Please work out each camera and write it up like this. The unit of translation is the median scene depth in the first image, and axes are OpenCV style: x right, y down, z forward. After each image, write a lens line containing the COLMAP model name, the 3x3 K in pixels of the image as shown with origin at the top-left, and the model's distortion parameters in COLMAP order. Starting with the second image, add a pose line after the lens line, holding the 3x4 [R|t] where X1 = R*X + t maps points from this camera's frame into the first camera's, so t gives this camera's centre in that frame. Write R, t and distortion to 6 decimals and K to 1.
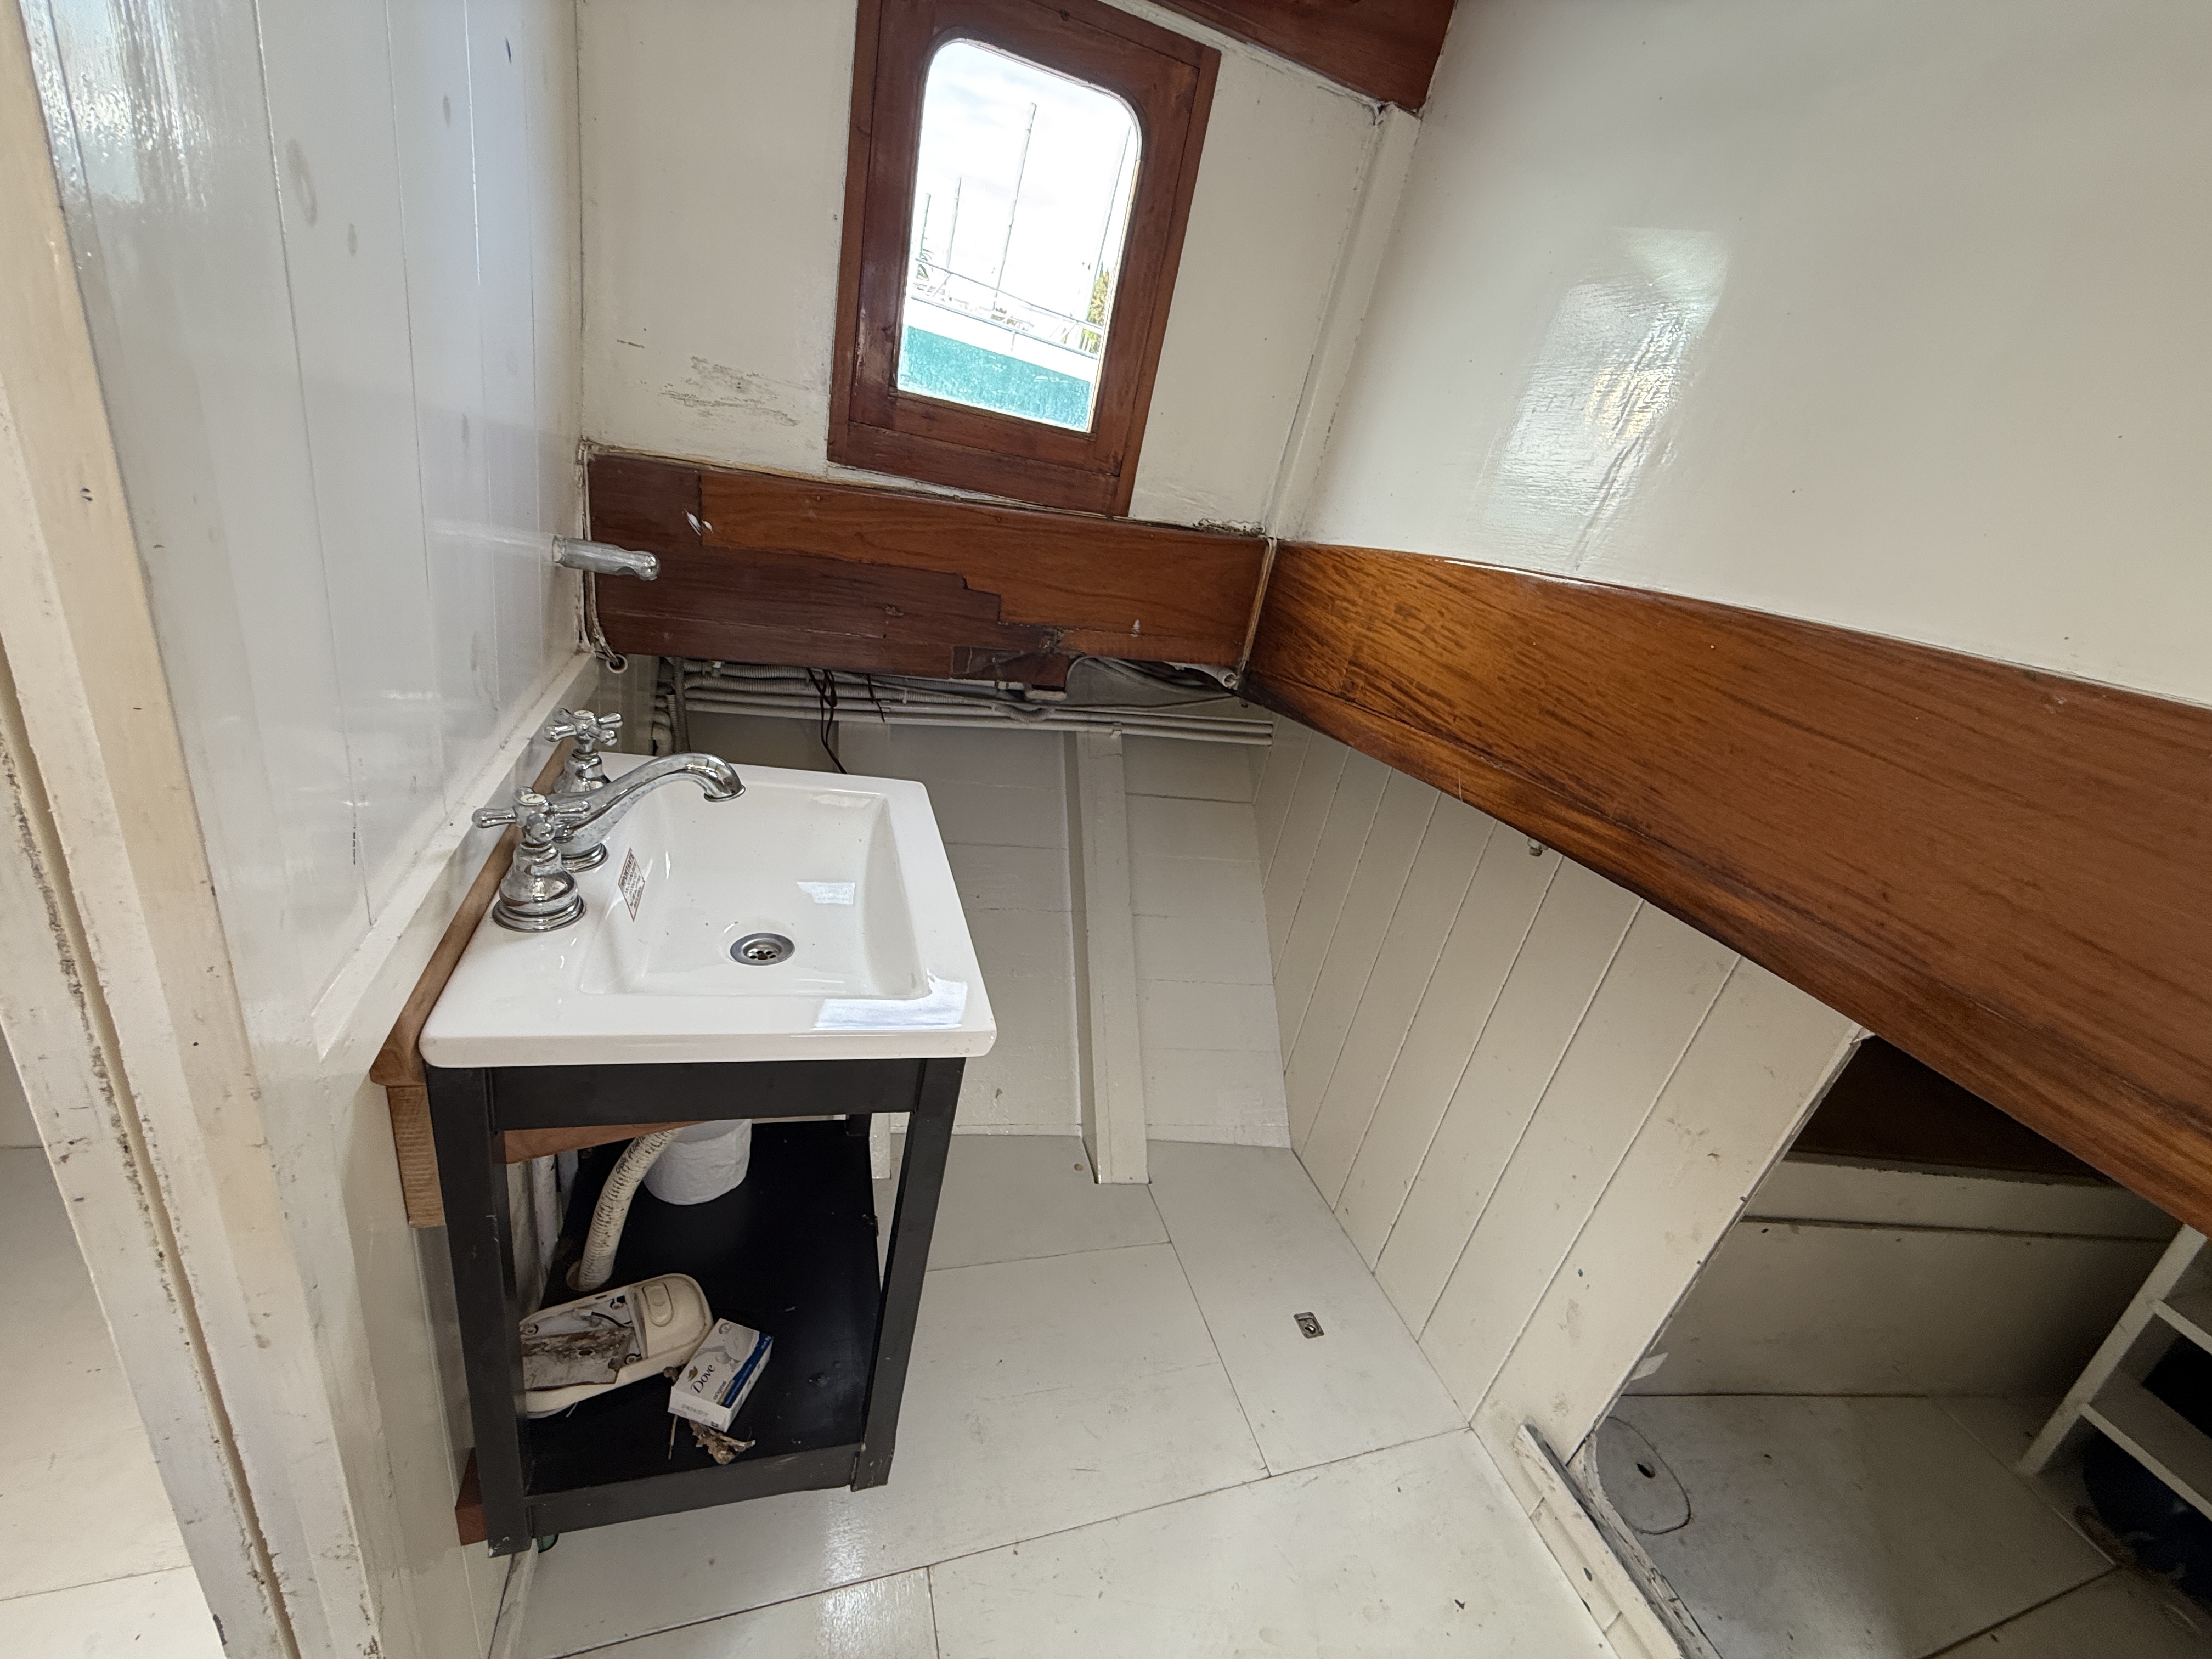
lens RADIAL K [[888.4, 0, 1104.2], [0, 888.4, 831.5], [0, 0, 1]] dist [0.000321, 0.000987]
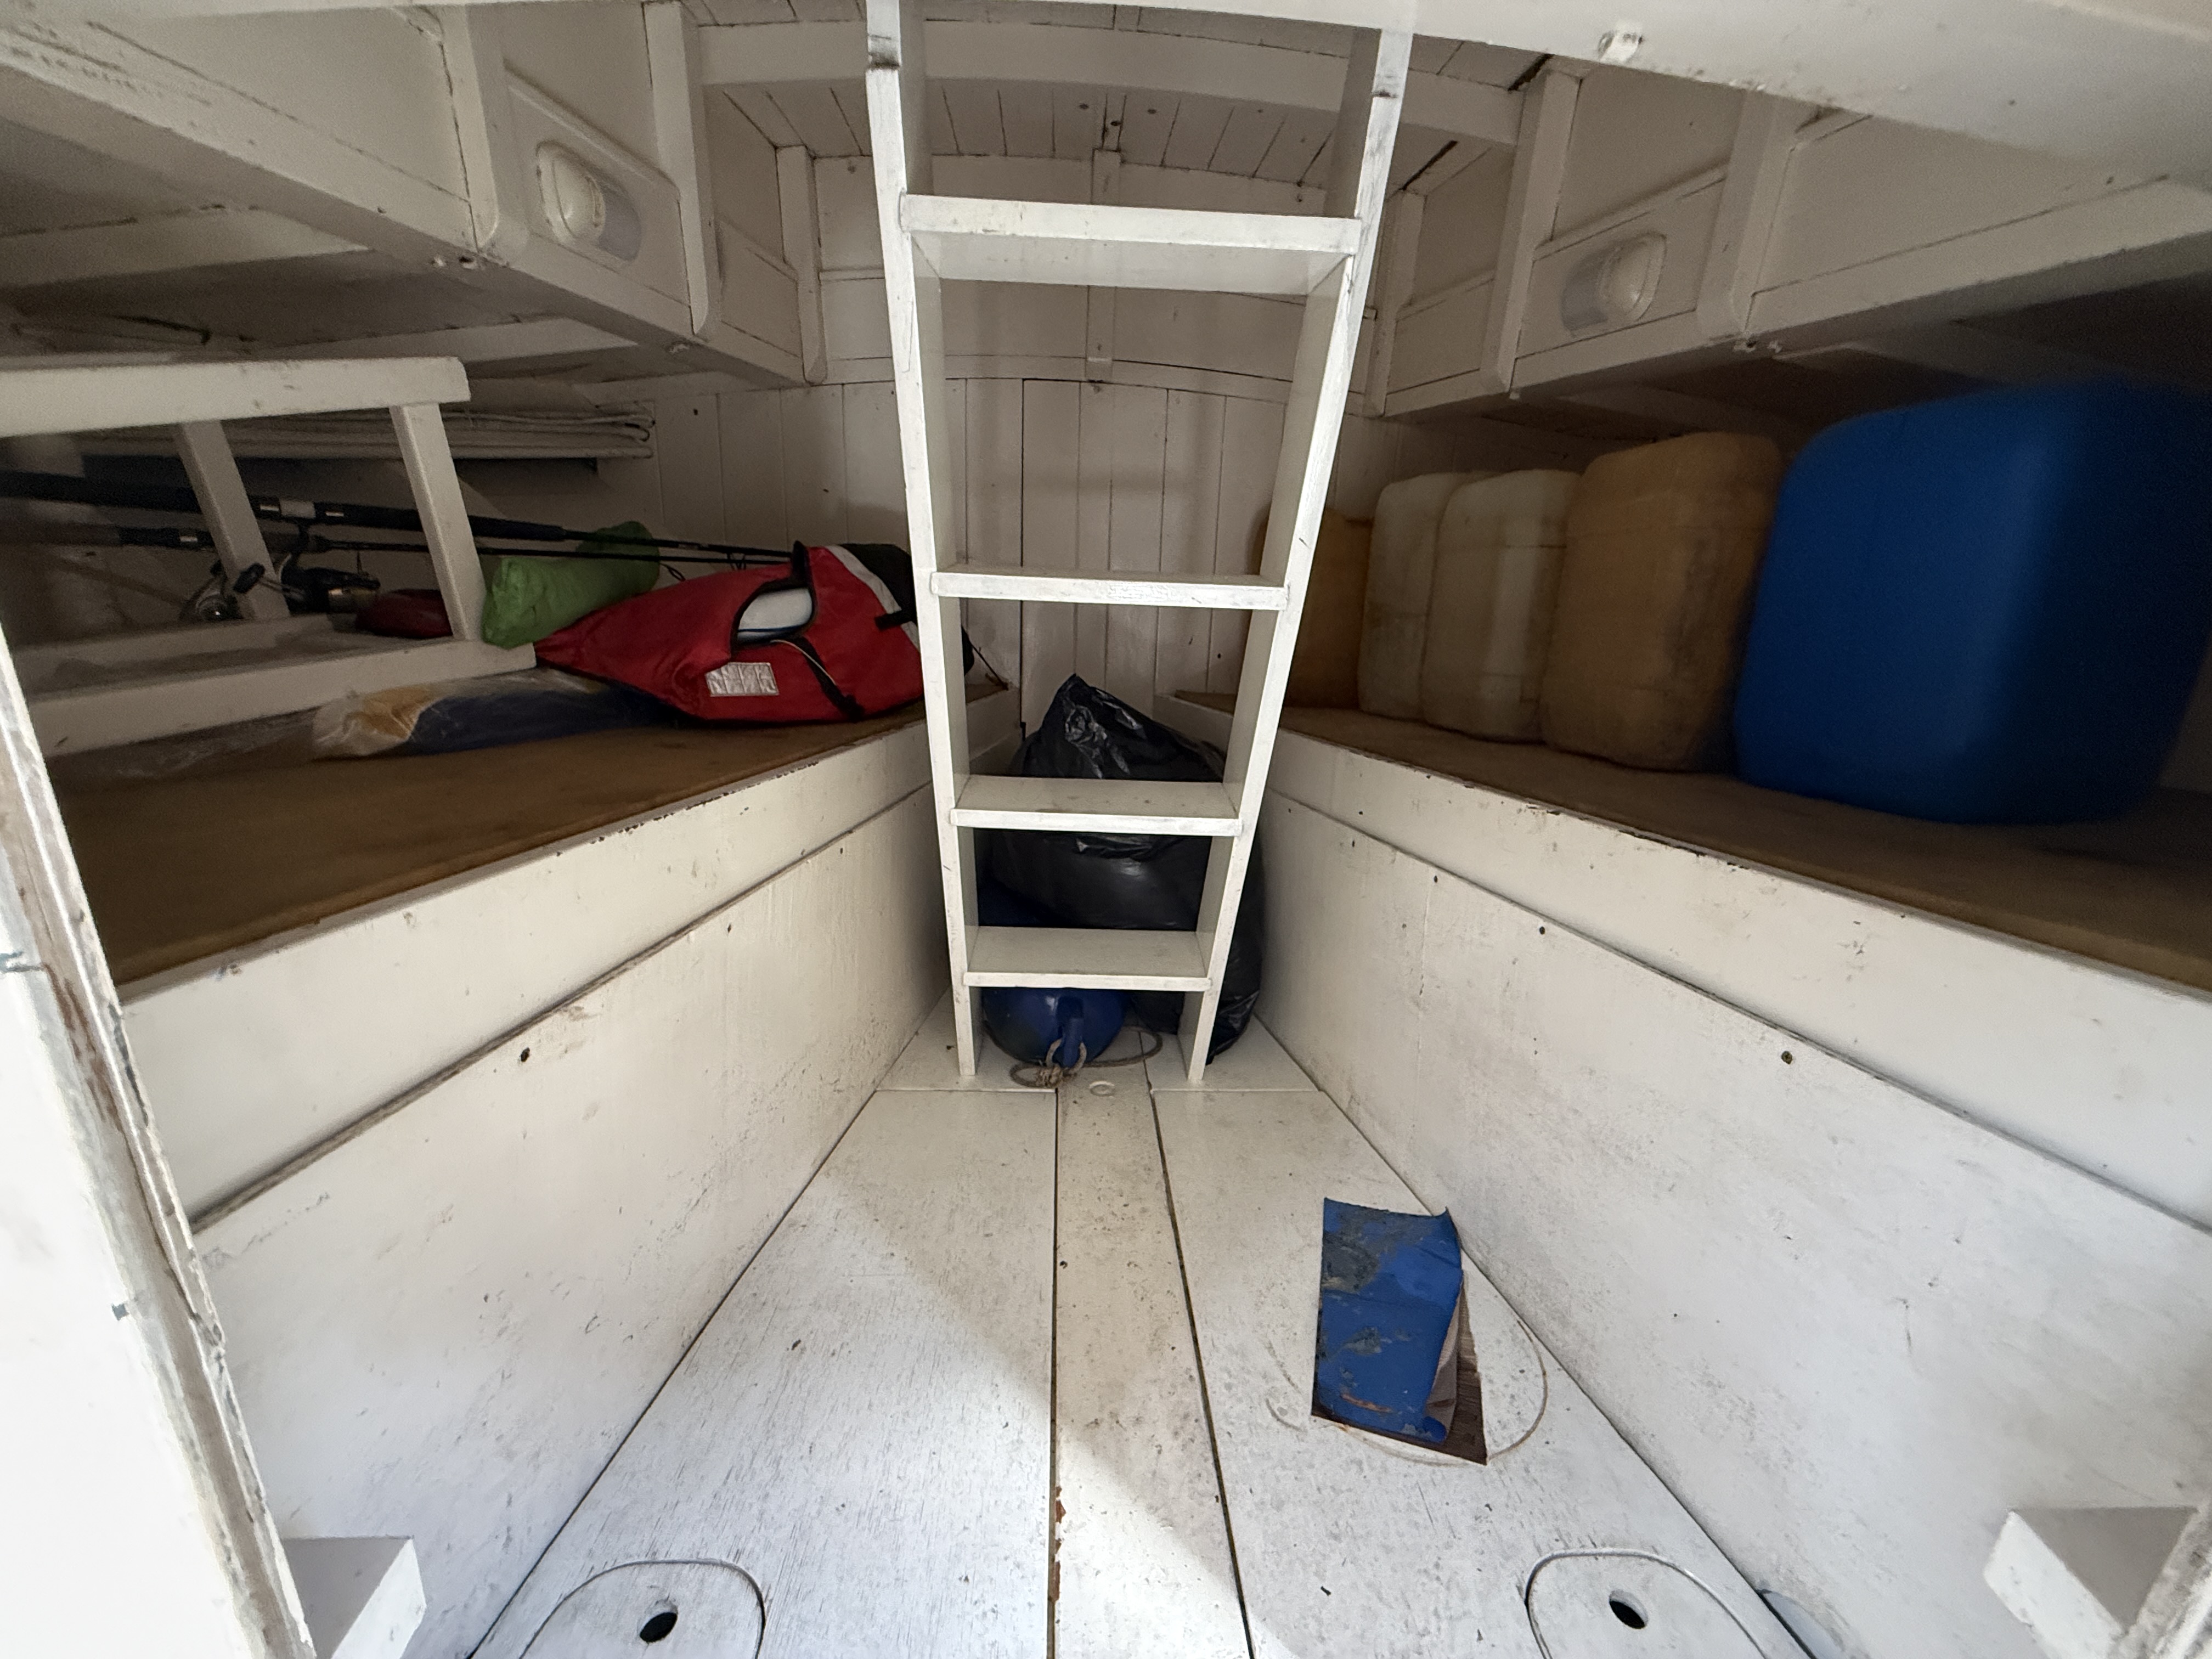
lens RADIAL K [[888.4, 0, 1104.2], [0, 888.4, 831.5], [0, 0, 1]] dist [0.000321, 0.000987]
pose [[0.263752, -0.436929, 0.859958, 0.447406], [0.414612, 0.856320, 0.307917, 0.311071], [-0.870937, 0.275336, 0.407012, 0.488660]]
